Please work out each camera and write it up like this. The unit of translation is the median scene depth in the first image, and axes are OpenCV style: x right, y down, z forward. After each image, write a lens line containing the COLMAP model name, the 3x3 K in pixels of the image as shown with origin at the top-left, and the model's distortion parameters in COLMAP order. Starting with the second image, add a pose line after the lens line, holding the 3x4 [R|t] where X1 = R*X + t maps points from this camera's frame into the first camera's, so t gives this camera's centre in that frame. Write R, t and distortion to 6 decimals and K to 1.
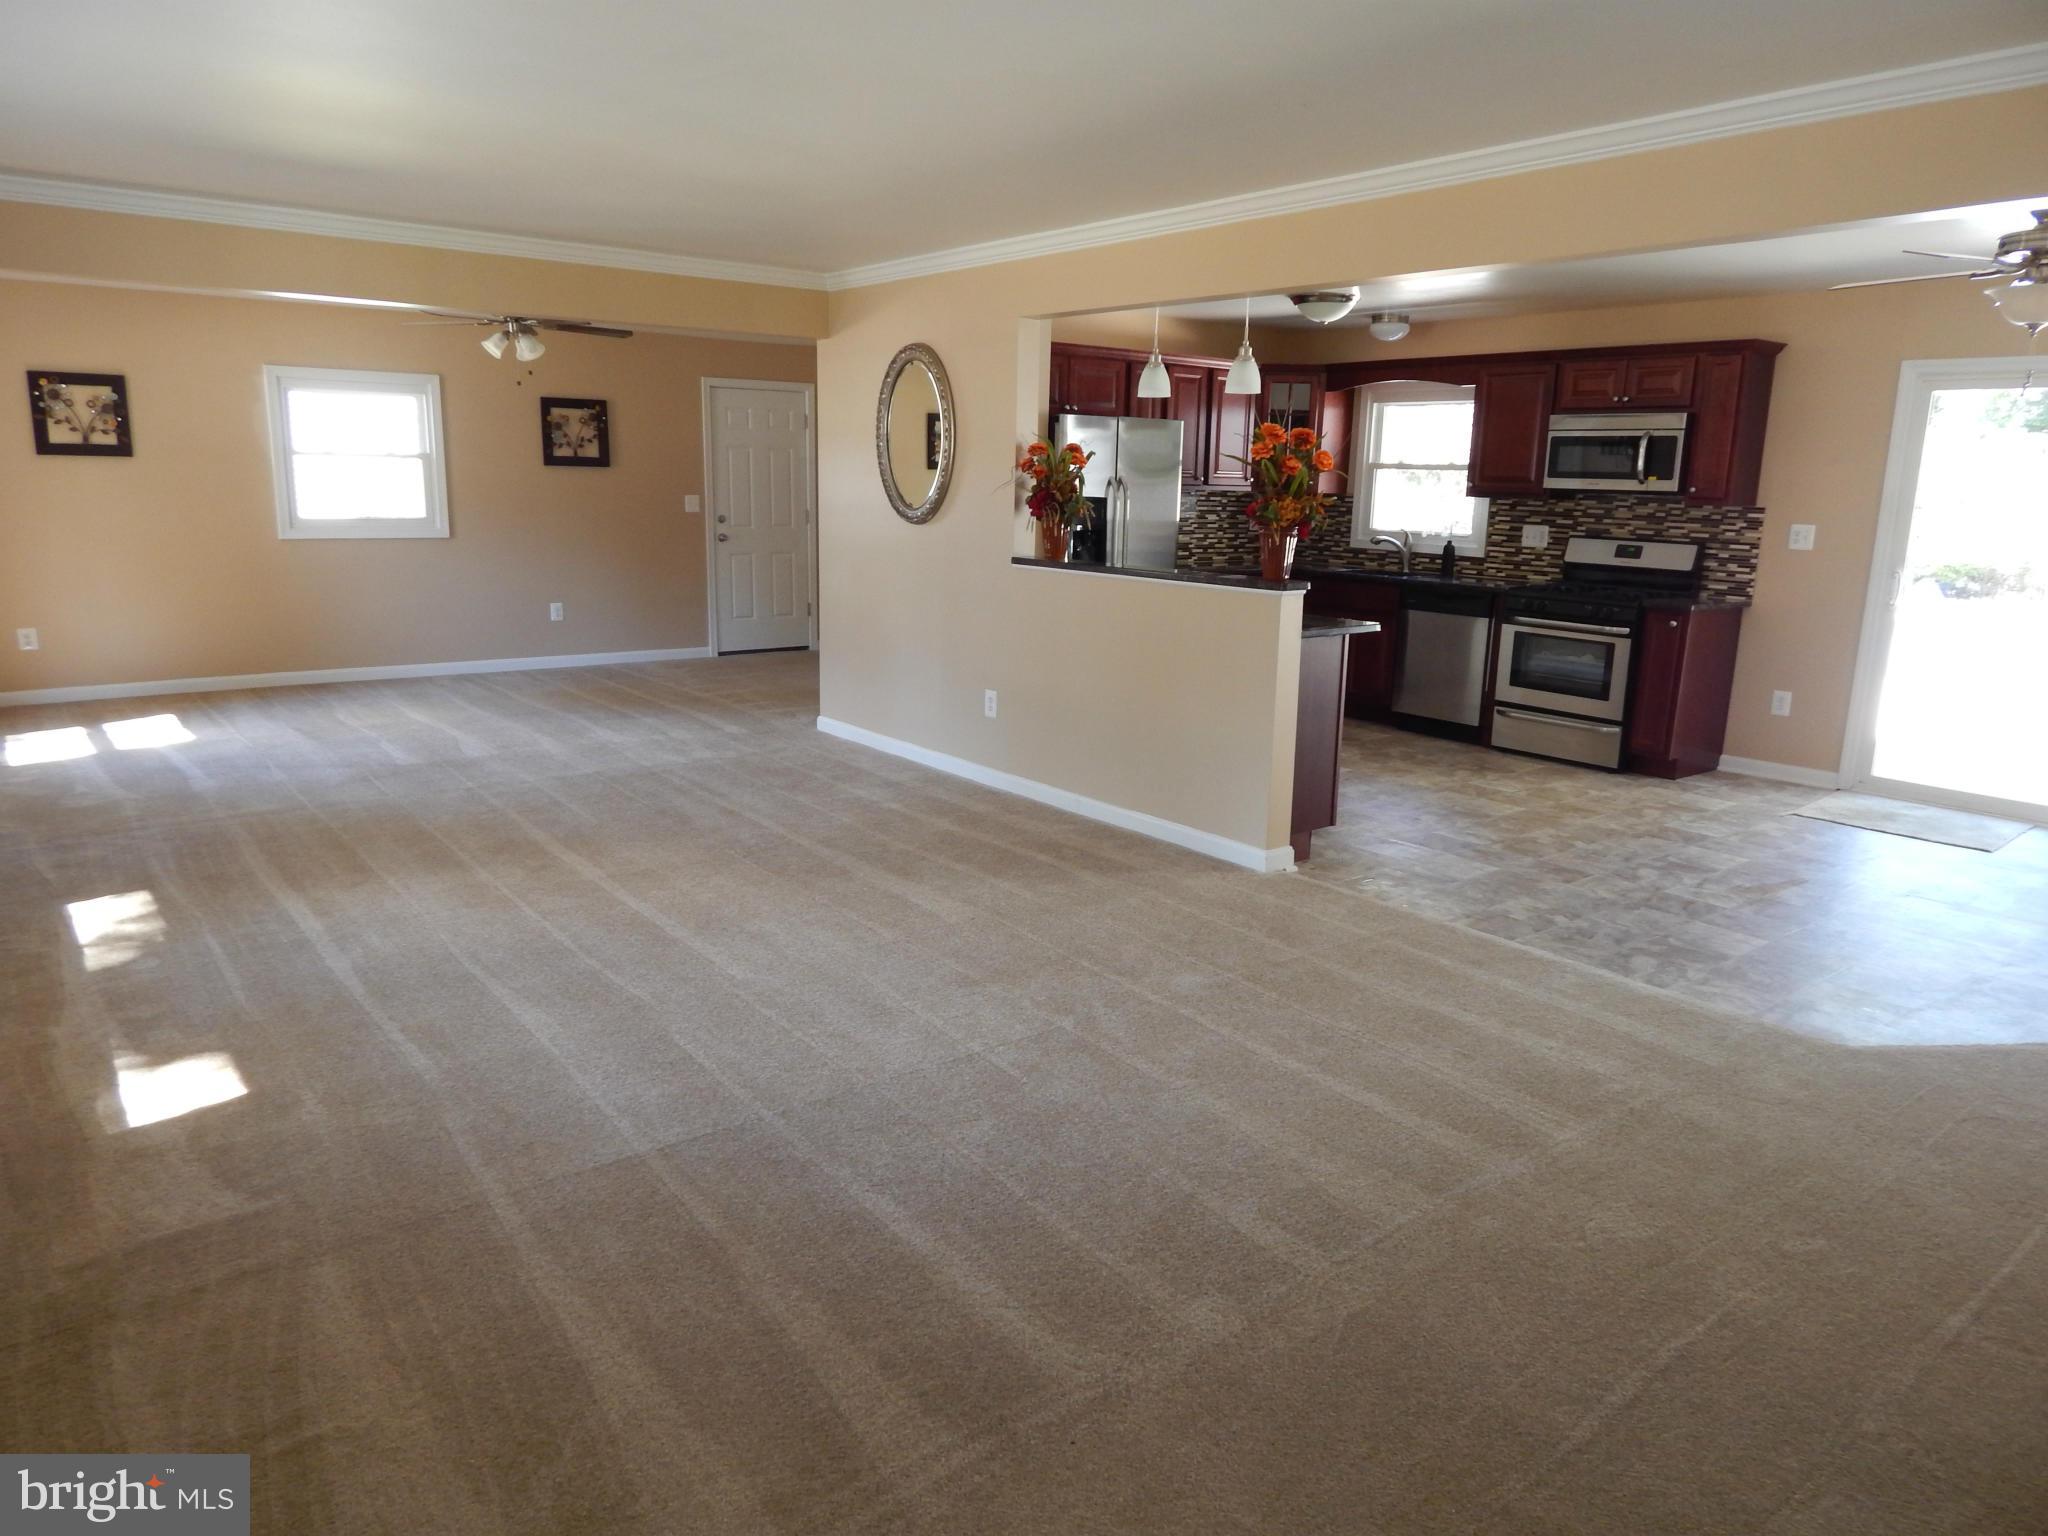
lens RADIAL K [[1352.9, 0, 1031.7], [0, 1352.9, 766.3], [0, 0, 1]] dist [-0.003025, -0.008144]
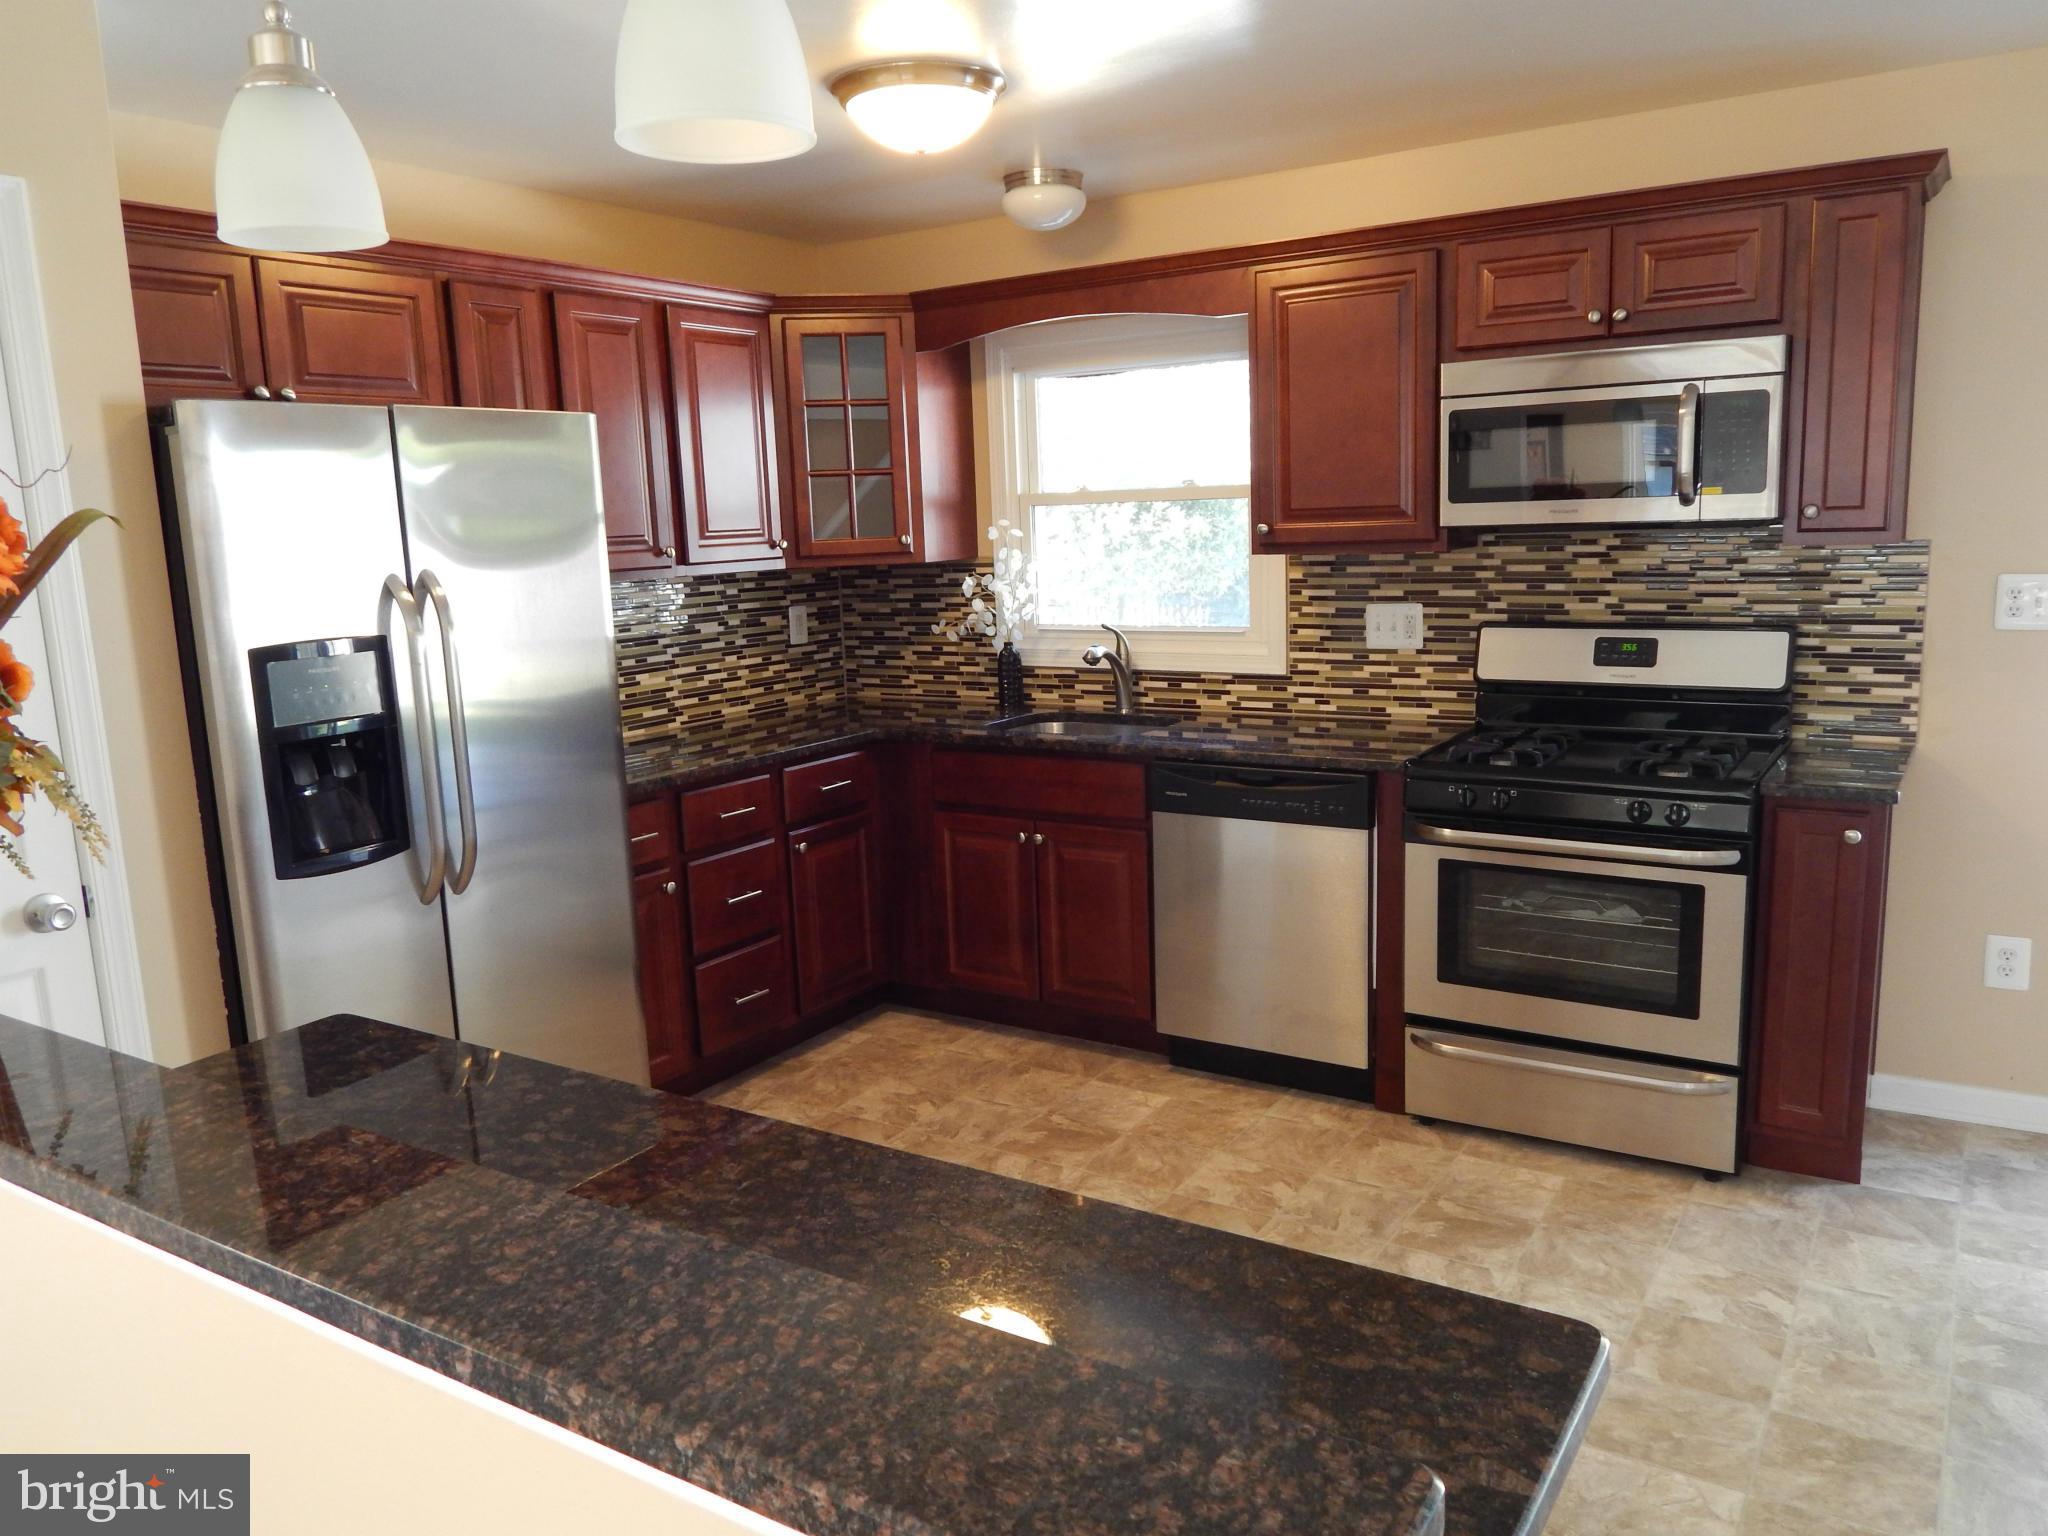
lens RADIAL K [[1494.8, 0, 1024.0], [0, 1494.8, 768.0], [0, 0, 1]] dist [-0.006410, -0.002121]
pose [[0.946868, -0.113198, 0.301043, 0.097538], [0.126442, 0.991664, -0.024810, -0.141844], [-0.295724, 0.061556, 0.953288, 0.617752]]
